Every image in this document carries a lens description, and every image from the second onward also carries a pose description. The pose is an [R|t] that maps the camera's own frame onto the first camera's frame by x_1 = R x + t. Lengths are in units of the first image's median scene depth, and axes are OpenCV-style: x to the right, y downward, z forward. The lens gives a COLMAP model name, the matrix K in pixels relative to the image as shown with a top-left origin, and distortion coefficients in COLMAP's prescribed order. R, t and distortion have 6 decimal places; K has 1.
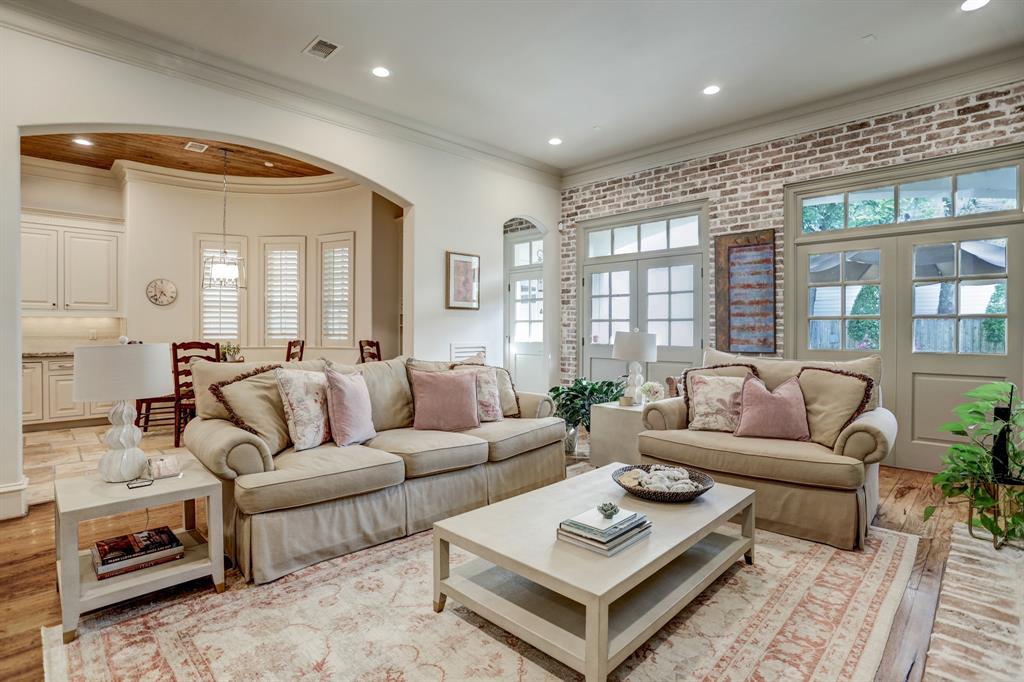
lens RADIAL K [[518.2, 0, 503.3], [0, 518.2, 333.5], [0, 0, 1]] dist [-0.033174, 0.010960]
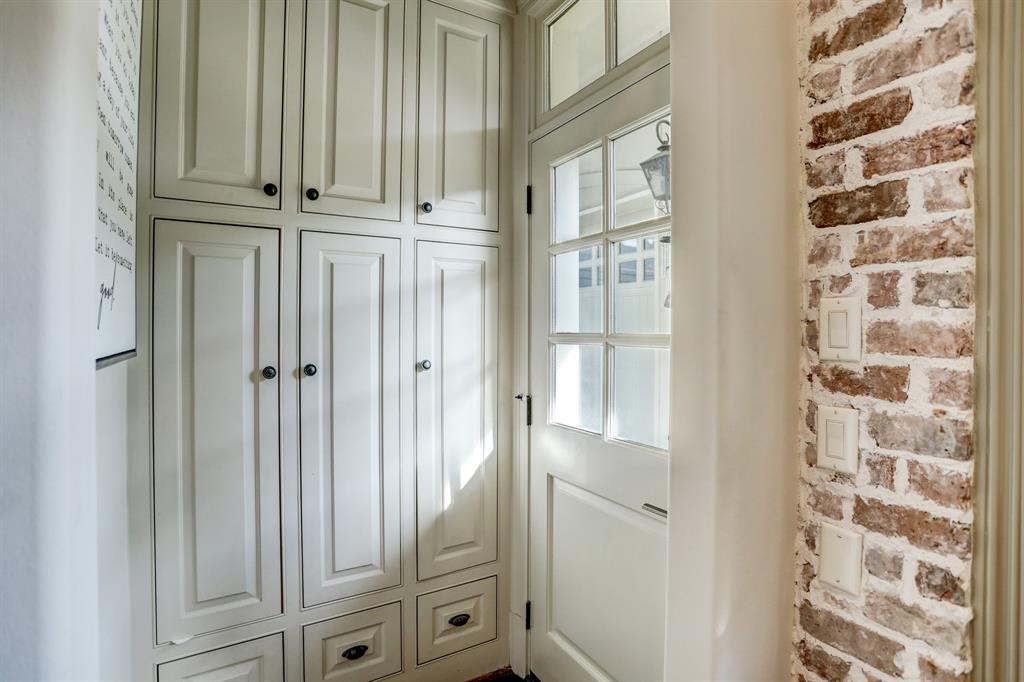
lens RADIAL K [[518.2, 0, 515.1], [0, 518.2, 335.8], [0, 0, 1]] dist [-0.033174, 0.010960]
pose [[0.972858, 0.000587, -0.231402, 0.067498], [0.000619, 0.999987, 0.005141, -0.028301], [0.231402, -0.005145, 0.972845, 0.855941]]
